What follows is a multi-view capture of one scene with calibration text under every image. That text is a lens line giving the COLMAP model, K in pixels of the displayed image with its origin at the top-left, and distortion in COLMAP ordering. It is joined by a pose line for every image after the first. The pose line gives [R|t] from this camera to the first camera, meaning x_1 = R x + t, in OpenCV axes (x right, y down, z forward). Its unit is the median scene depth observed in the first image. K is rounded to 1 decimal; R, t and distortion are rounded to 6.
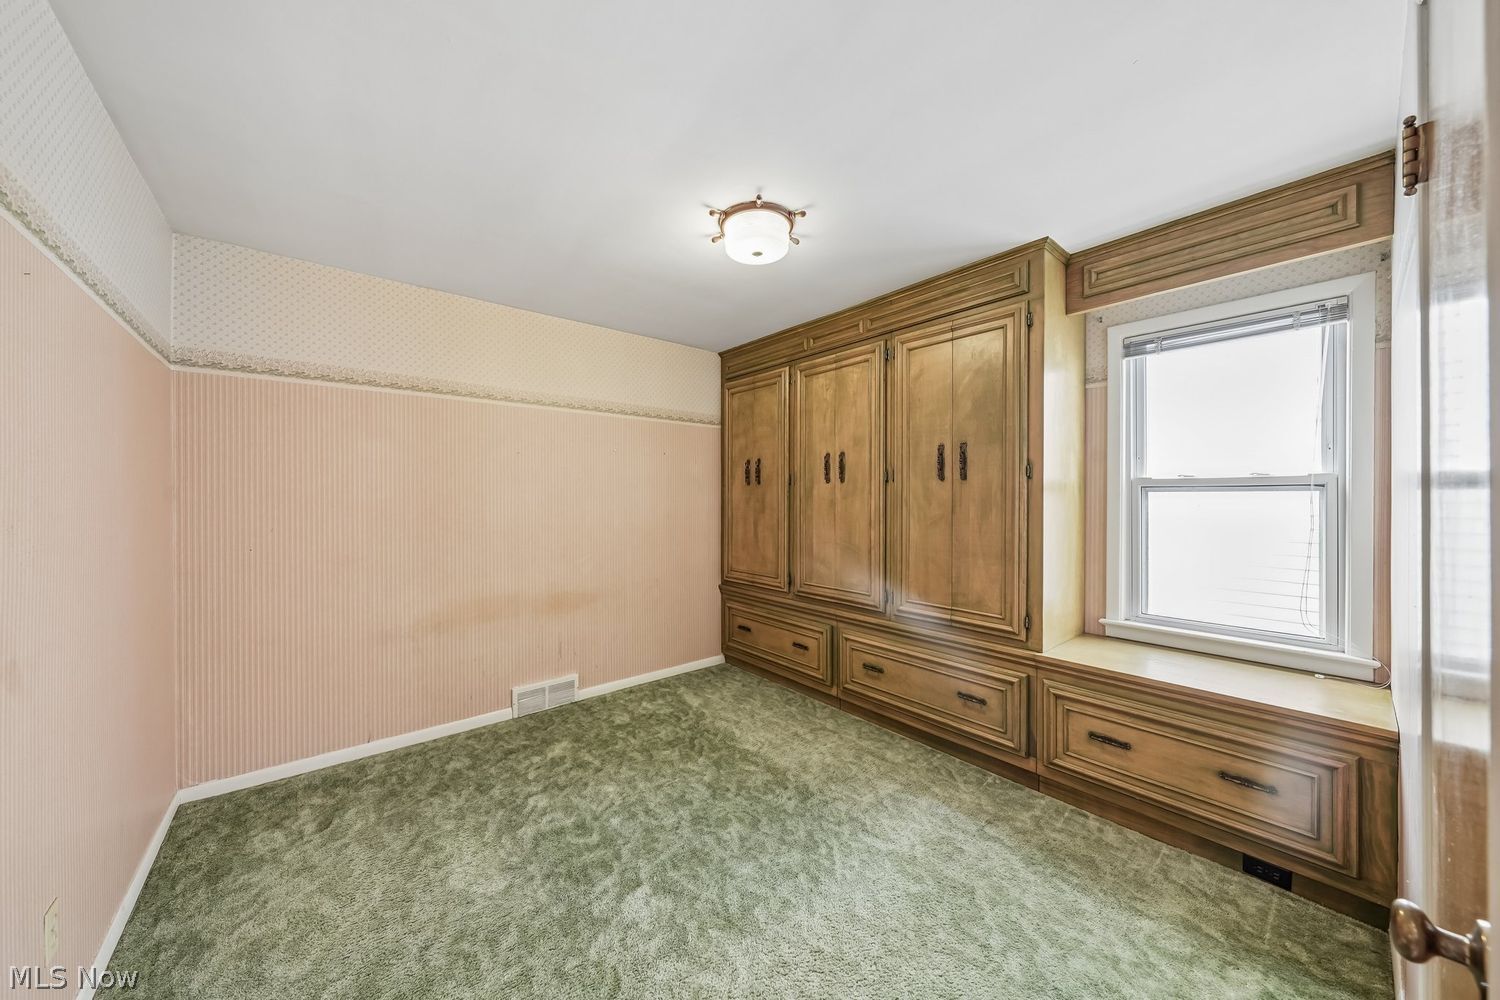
lens RADIAL K [[516.9, 0, 743.1], [0, 516.9, 494.7], [0, 0, 1]] dist [-0.002719, 0.000538]
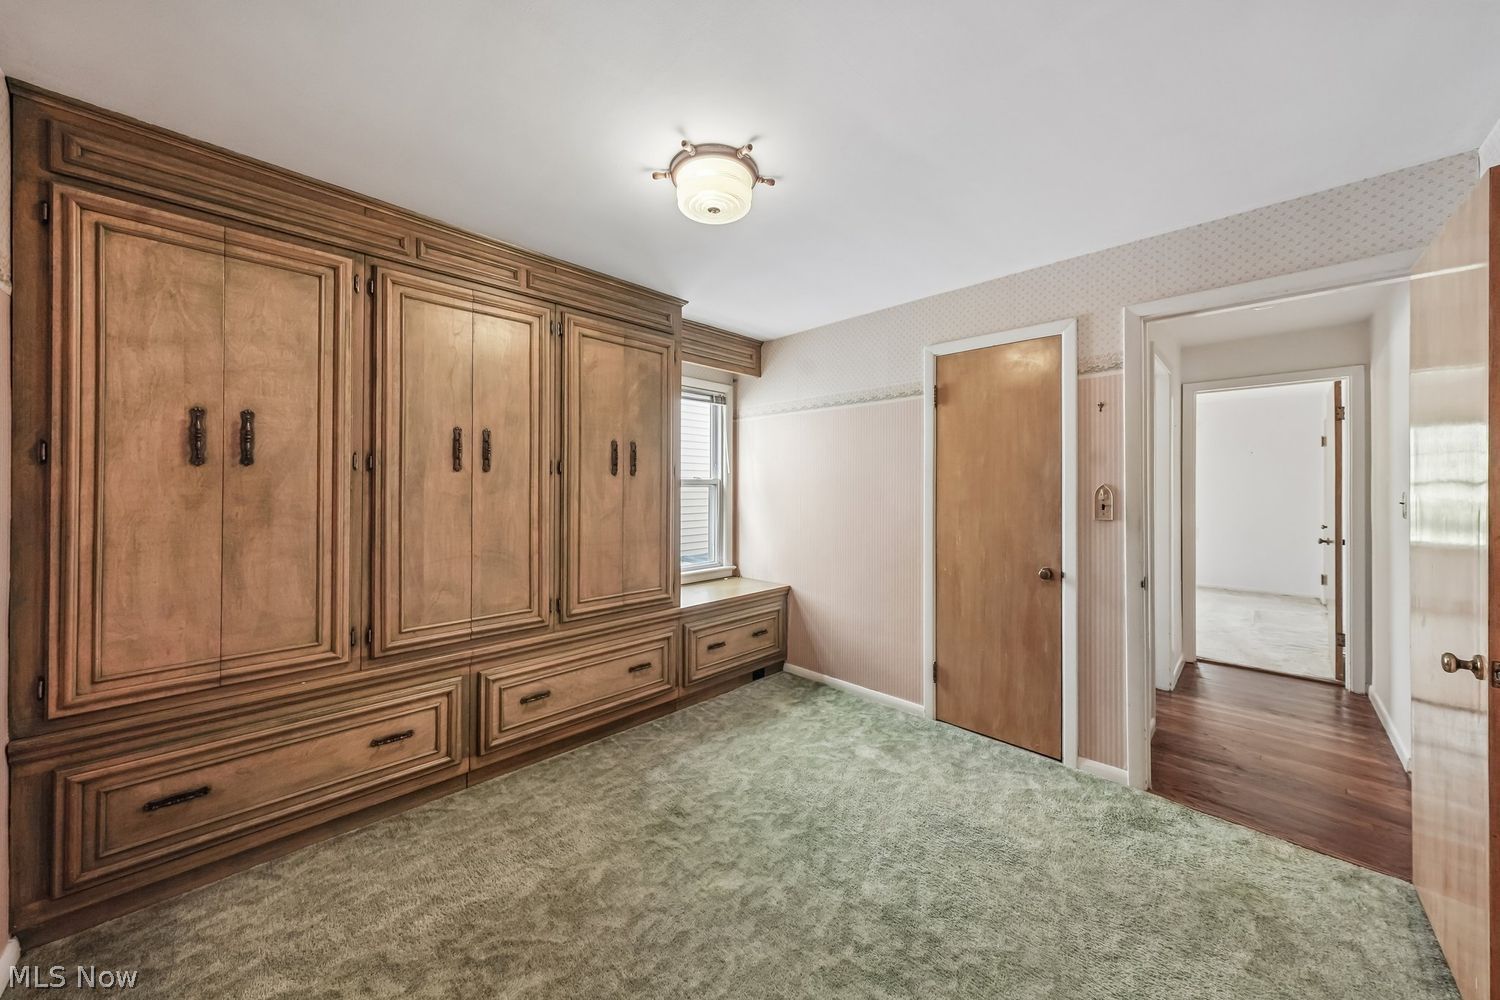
lens RADIAL K [[516.9, 0, 742.2], [0, 516.9, 492.6], [0, 0, 1]] dist [-0.002719, 0.000538]
pose [[-0.087961, -0.003527, 0.996118, -0.655749], [-0.001318, 0.999993, 0.003424, 0.003296], [-0.996123, -0.001012, -0.087965, 0.805712]]
